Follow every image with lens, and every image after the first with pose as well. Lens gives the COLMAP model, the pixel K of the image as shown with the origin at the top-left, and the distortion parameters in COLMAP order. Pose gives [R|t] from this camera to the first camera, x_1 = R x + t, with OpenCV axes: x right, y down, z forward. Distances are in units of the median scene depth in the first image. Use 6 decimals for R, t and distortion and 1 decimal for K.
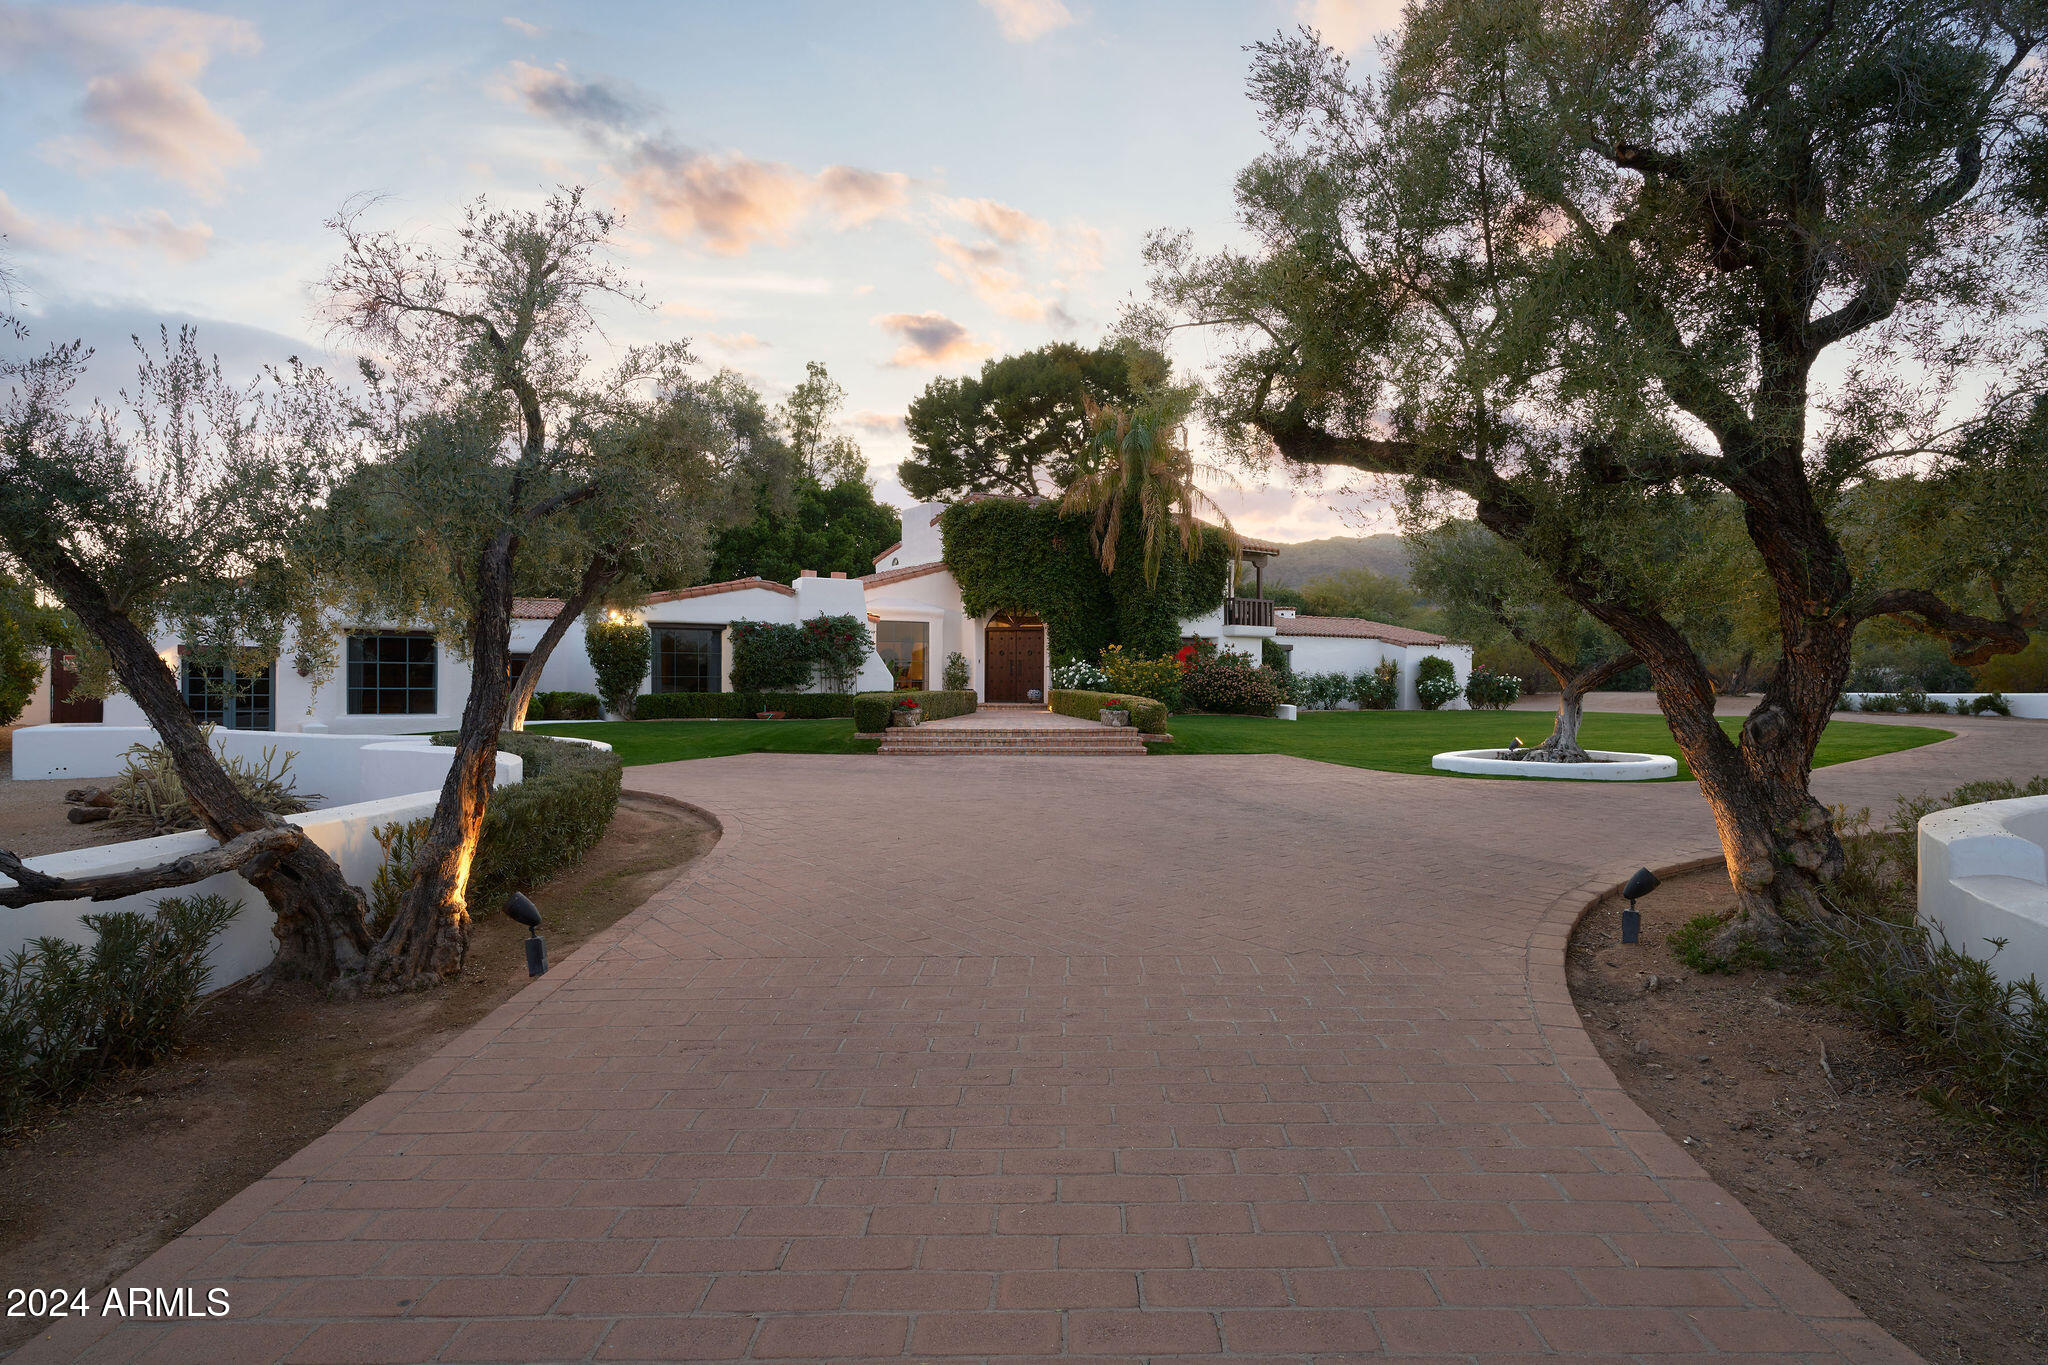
lens RADIAL K [[1251.8, 0, 1020.7], [0, 1251.8, 689.1], [0, 0, 1]] dist [-0.001801, 0.000371]
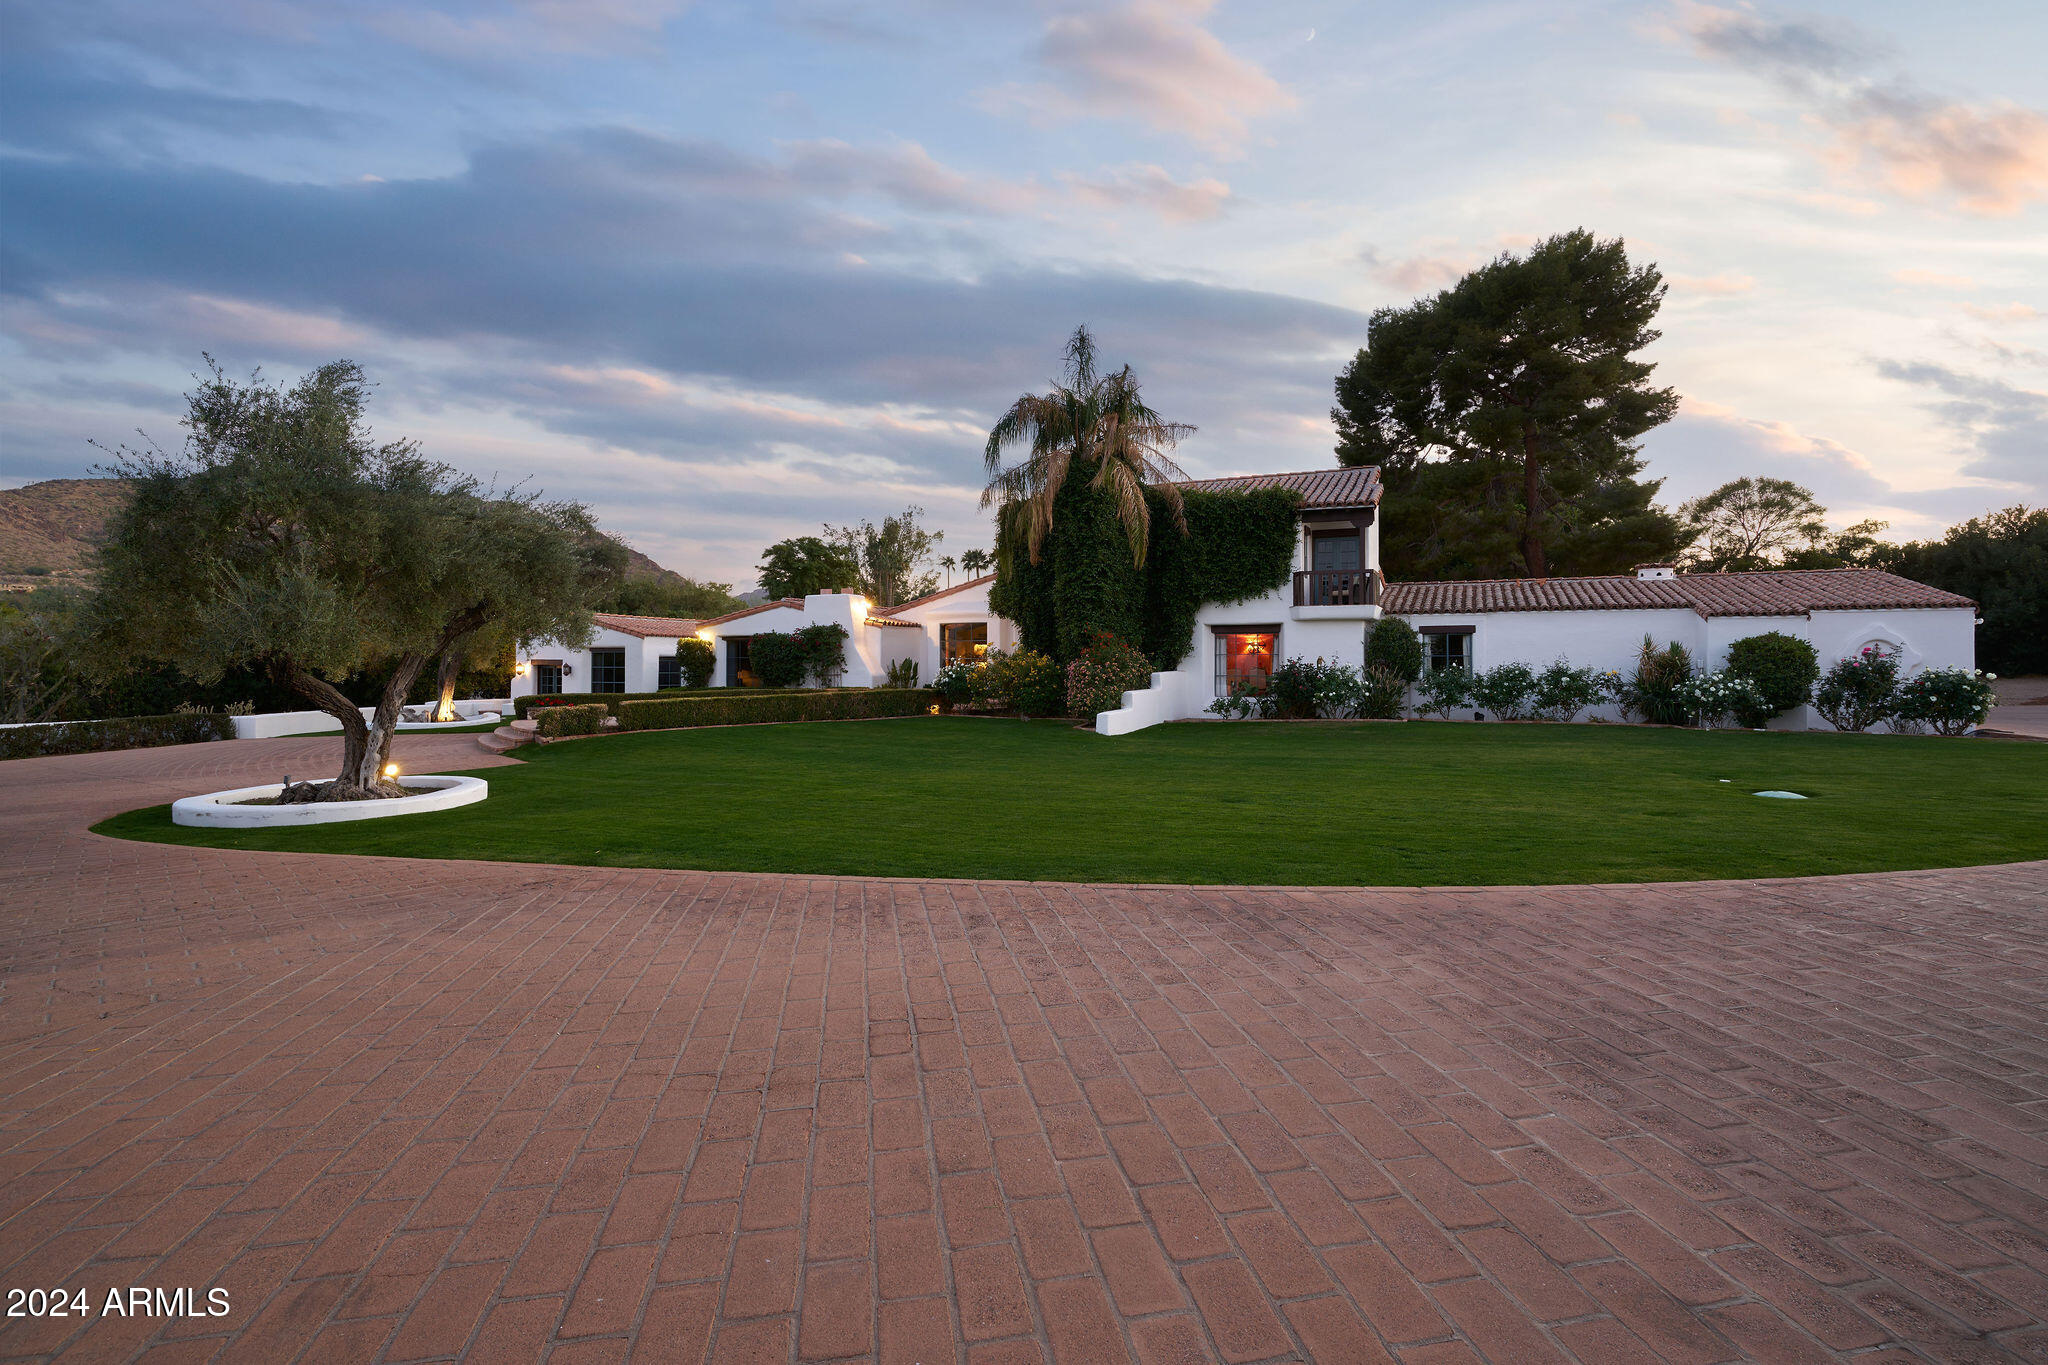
lens RADIAL K [[1027.6, 0, 1024.0], [0, 1027.6, 681.0], [0, 0, 1]] dist [0.000458, 0.000993]
pose [[0.996757, -0.003688, 0.080385, -0.825466], [0.004072, 0.999981, -0.004613, -0.012794], [-0.080366, 0.004925, 0.996753, 0.275192]]
